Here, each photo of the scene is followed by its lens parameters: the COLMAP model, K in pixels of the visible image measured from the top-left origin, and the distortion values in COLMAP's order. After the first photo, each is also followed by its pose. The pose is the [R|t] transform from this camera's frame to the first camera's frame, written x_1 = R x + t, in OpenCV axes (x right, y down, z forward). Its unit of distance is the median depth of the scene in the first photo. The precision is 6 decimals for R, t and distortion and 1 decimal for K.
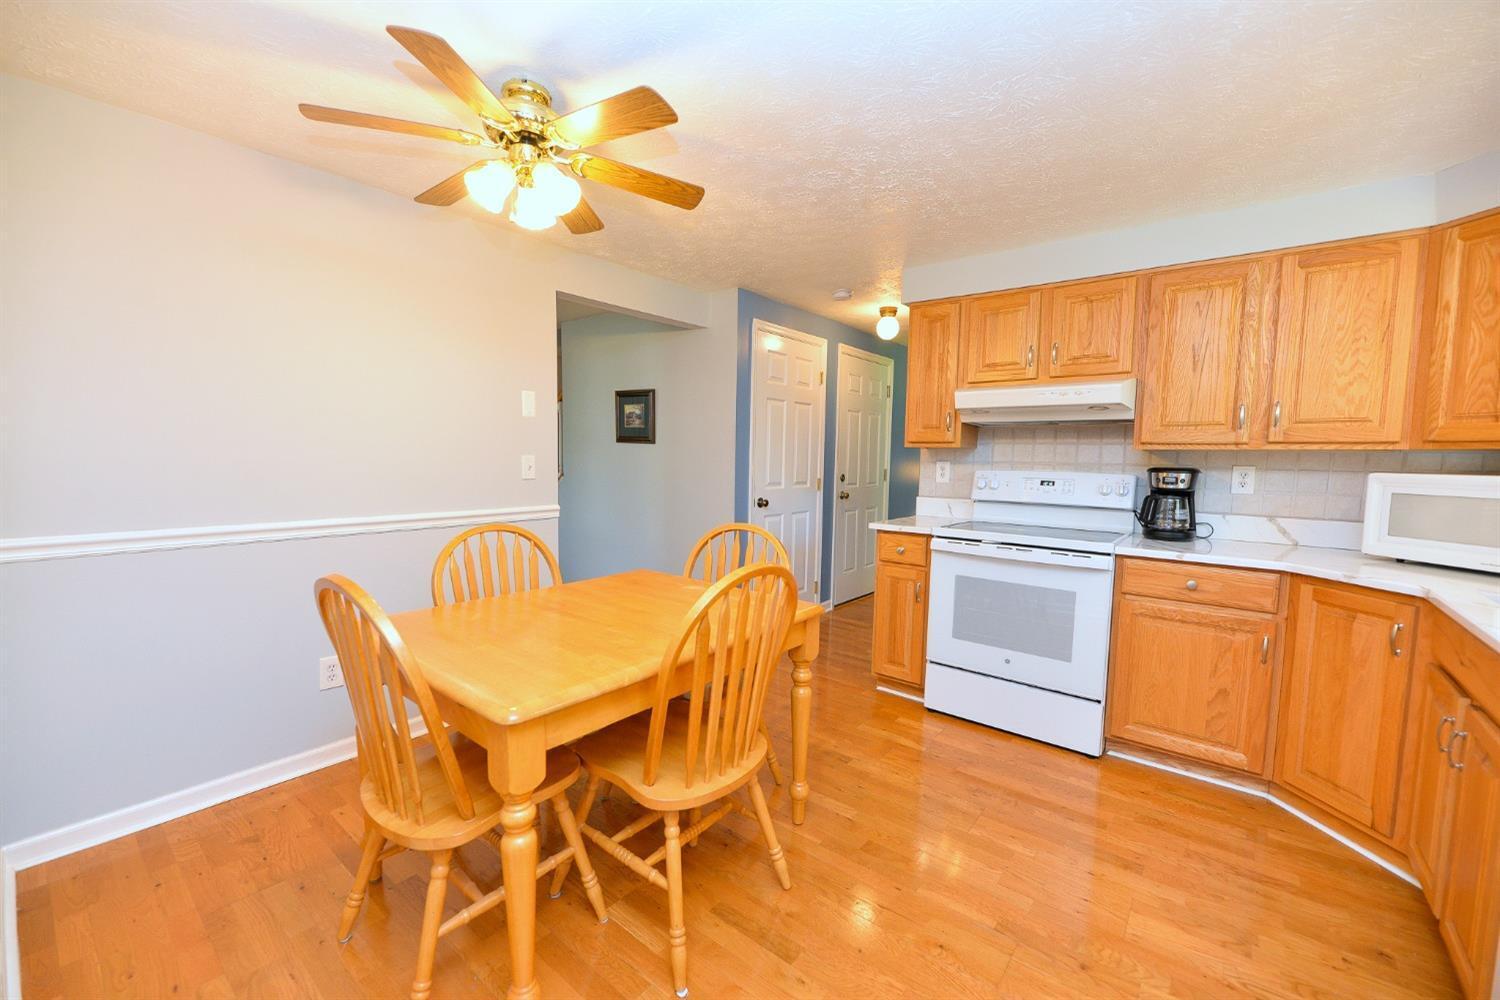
lens RADIAL K [[608.7, 0, 744.6], [0, 608.7, 496.8], [0, 0, 1]] dist [-0.000471, -0.002179]
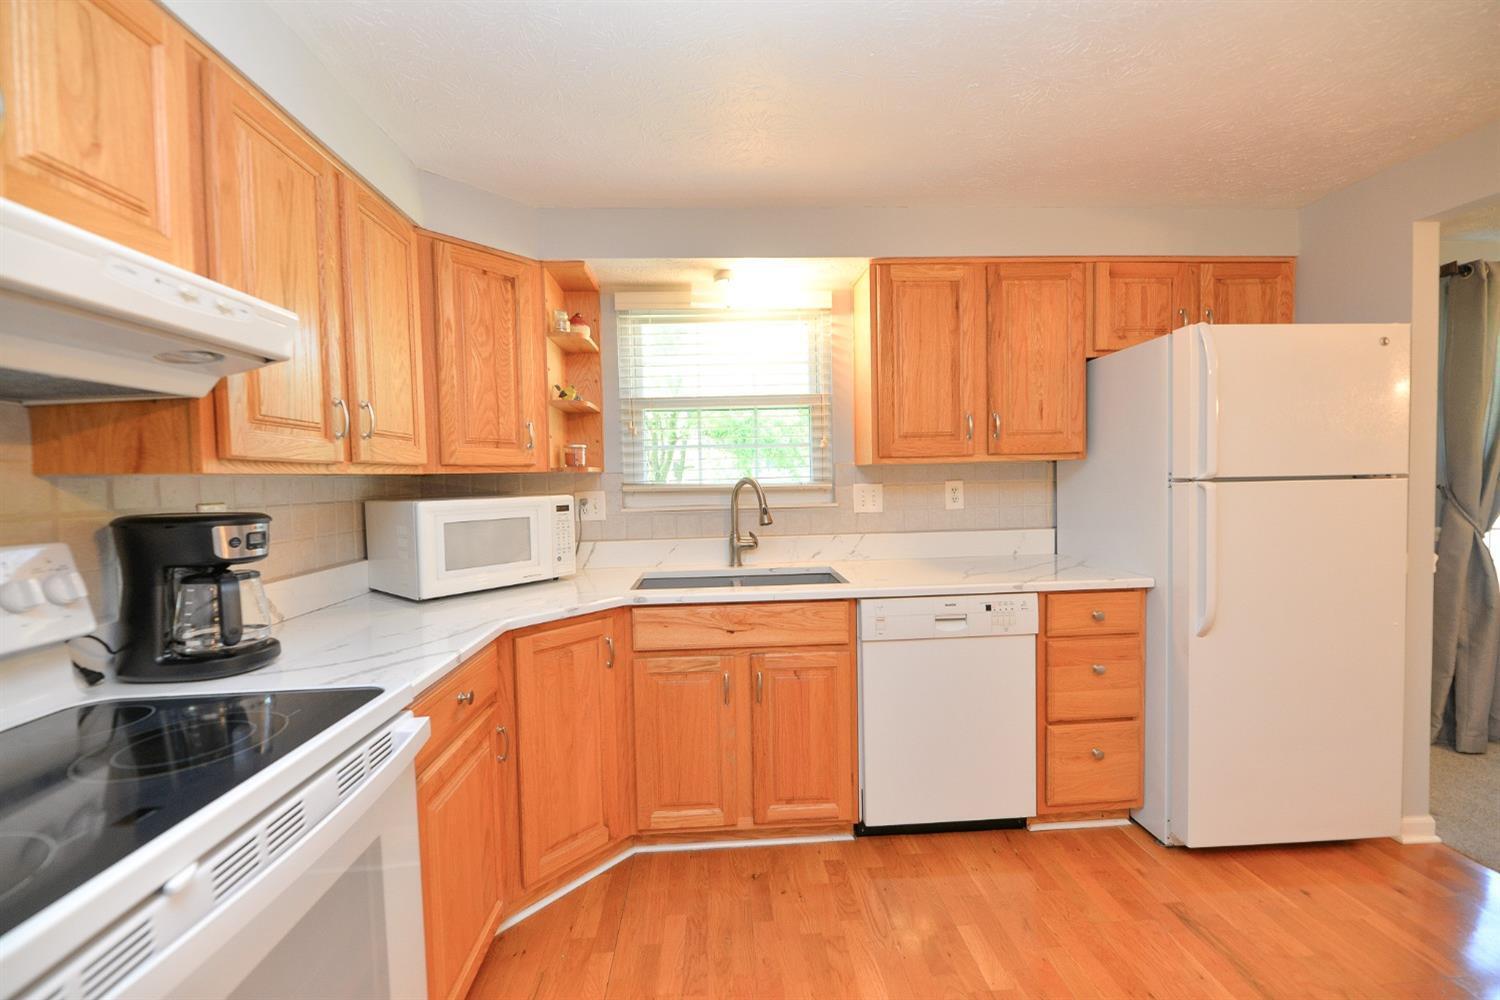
lens RADIAL K [[608.7, 0, 751.2], [0, 608.7, 503.3], [0, 0, 1]] dist [-0.000471, -0.002179]
pose [[-0.677429, -0.033205, 0.734838, 0.099204], [0.059253, 0.993271, 0.099507, -0.081291], [-0.733198, 0.110951, -0.670903, 1.065550]]
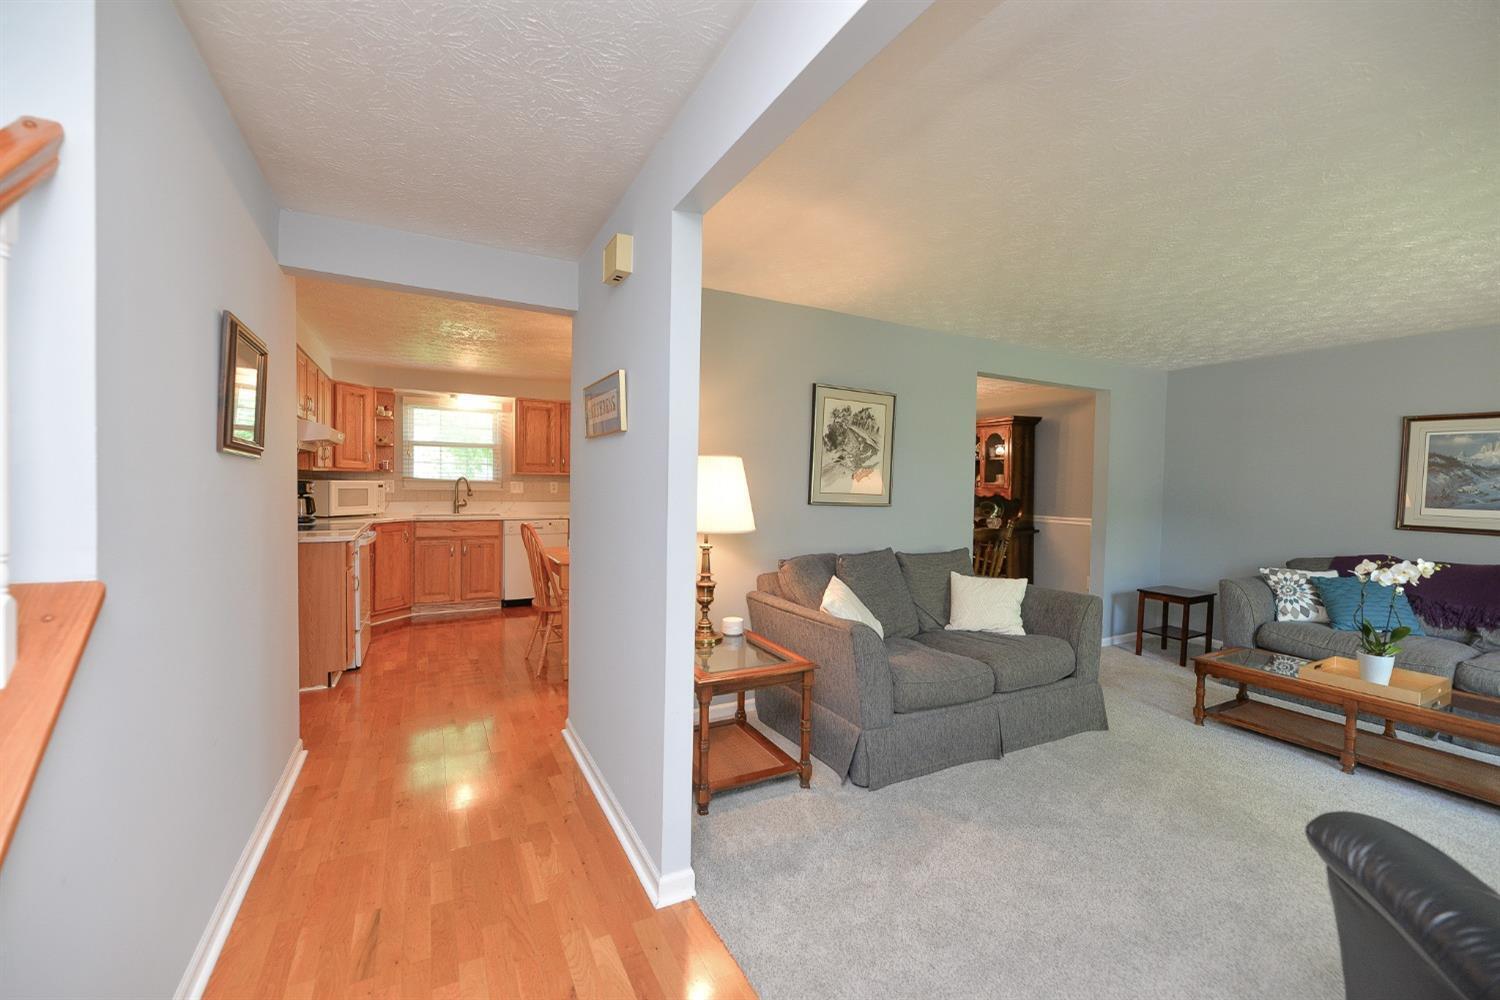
lens RADIAL K [[608.7, 0, 754.8], [0, 608.7, 505.2], [0, 0, 1]] dist [-0.000471, -0.002179]
pose [[-0.922858, -0.050851, 0.381768, -1.158881], [-0.011069, 0.994338, 0.105688, -0.180549], [-0.384980, 0.093309, -0.918196, 2.177136]]
